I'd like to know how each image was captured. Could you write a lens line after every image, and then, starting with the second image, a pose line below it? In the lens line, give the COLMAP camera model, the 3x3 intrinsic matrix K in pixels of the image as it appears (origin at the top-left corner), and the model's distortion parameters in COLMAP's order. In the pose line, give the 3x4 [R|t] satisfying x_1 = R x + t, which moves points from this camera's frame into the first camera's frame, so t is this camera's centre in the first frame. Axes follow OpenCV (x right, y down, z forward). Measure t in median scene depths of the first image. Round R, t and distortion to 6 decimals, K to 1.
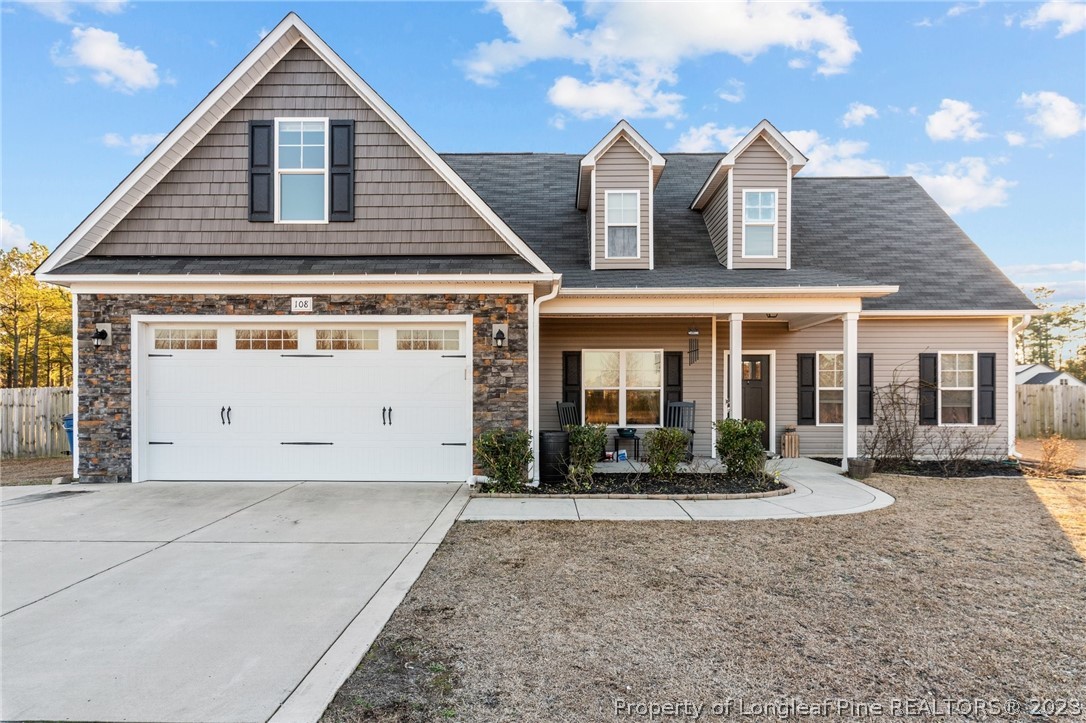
lens RADIAL K [[596.5, 0, 553.3], [0, 596.5, 394.9], [0, 0, 1]] dist [0.001350, 0.000033]
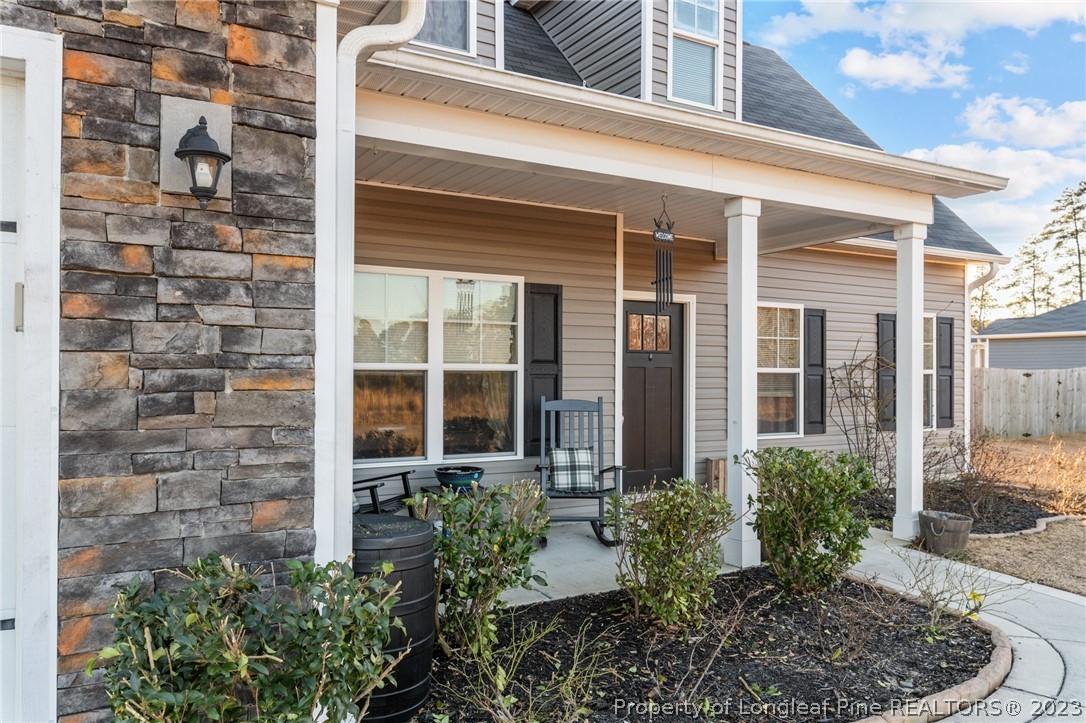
lens RADIAL K [[790.4, 0, 545.2], [0, 790.4, 369.4], [0, 0, 1]] dist [-0.009351, -0.000820]
pose [[0.851911, 0.005809, 0.523654, -0.134441], [-0.006626, 0.999978, -0.000313, -0.013089], [-0.523645, -0.003203, 0.851931, 0.660755]]
